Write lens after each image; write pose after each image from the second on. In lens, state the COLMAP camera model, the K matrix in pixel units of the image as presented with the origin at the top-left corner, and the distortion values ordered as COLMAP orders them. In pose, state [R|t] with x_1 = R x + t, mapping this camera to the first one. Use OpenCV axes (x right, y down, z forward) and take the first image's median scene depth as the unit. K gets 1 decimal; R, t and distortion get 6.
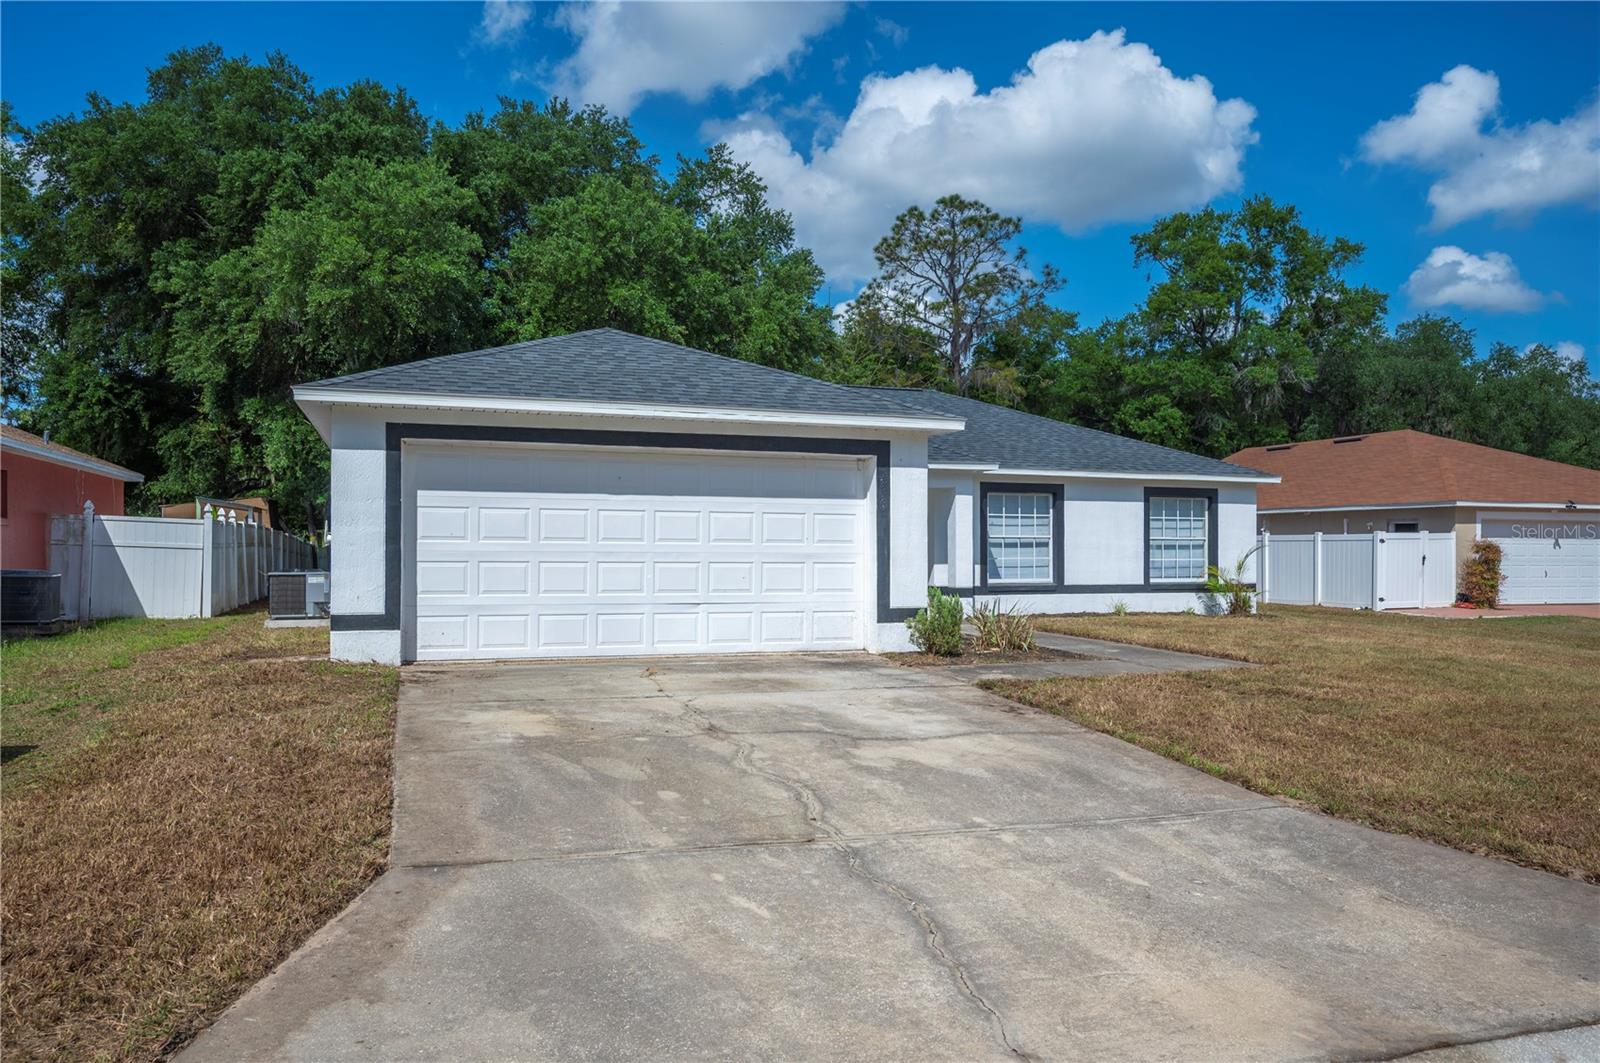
lens RADIAL K [[1128.6, 0, 803.5], [0, 1128.6, 534.1], [0, 0, 1]] dist [-0.003822, 0.001401]
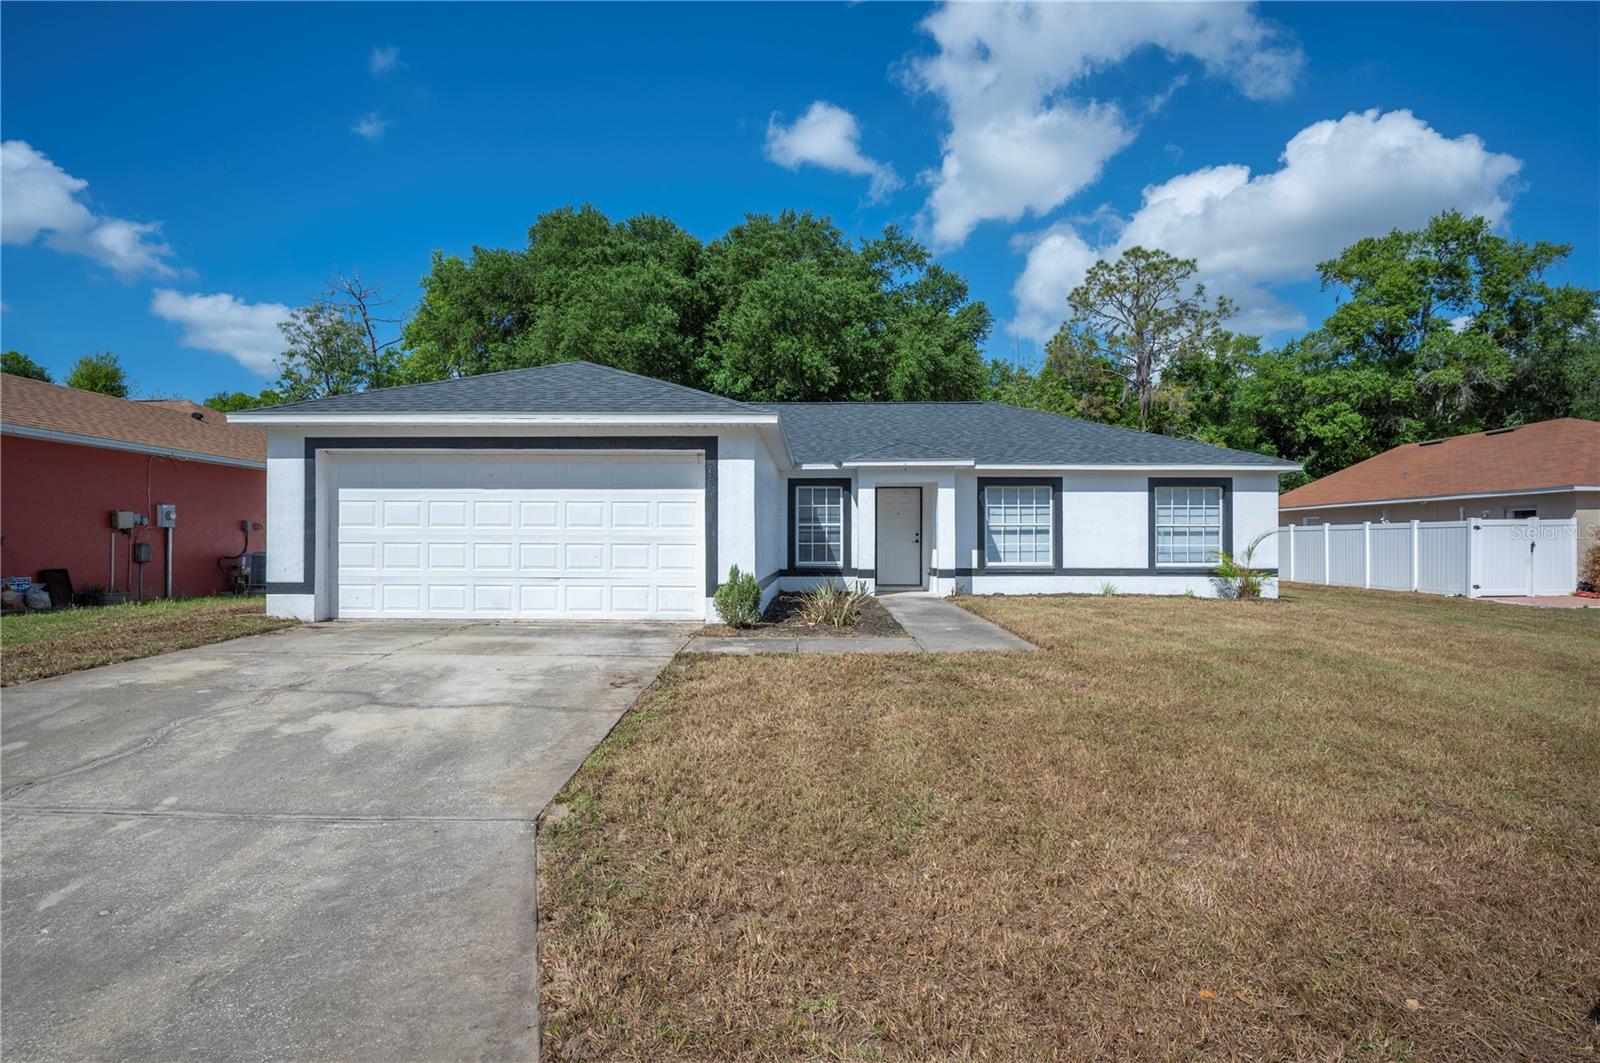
lens RADIAL K [[818.3, 0, 796.5], [0, 818.3, 532.9], [0, 0, 1]] dist [-0.003974, 0.002442]
pose [[0.939469, -0.006405, -0.342574, 0.247618], [0.006684, 0.999978, -0.000365, 0.008629], [0.342569, -0.001947, 0.939491, 0.148341]]
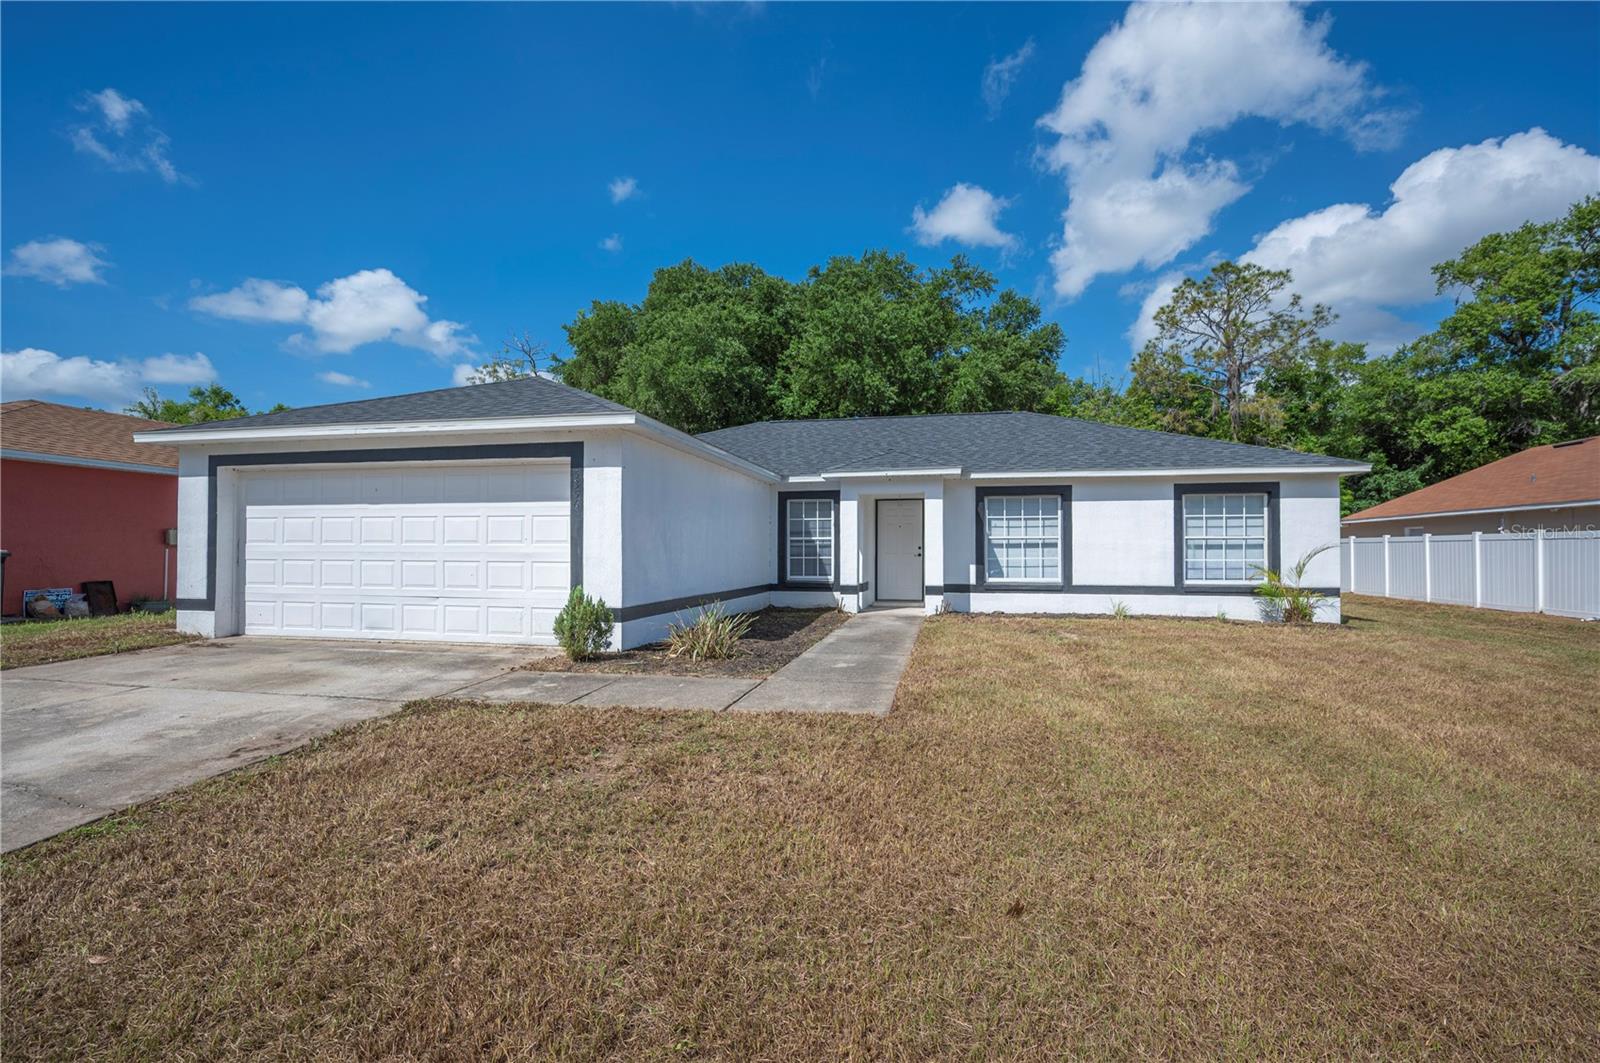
lens RADIAL K [[689.8, 0, 798.4], [0, 689.8, 537.6], [0, 0, 1]] dist [-0.001548, 0.001394]
pose [[0.858152, -0.013128, -0.513228, 0.320410], [0.009129, 0.999905, -0.010312, 0.006624], [0.513315, 0.004164, 0.858190, 0.327889]]
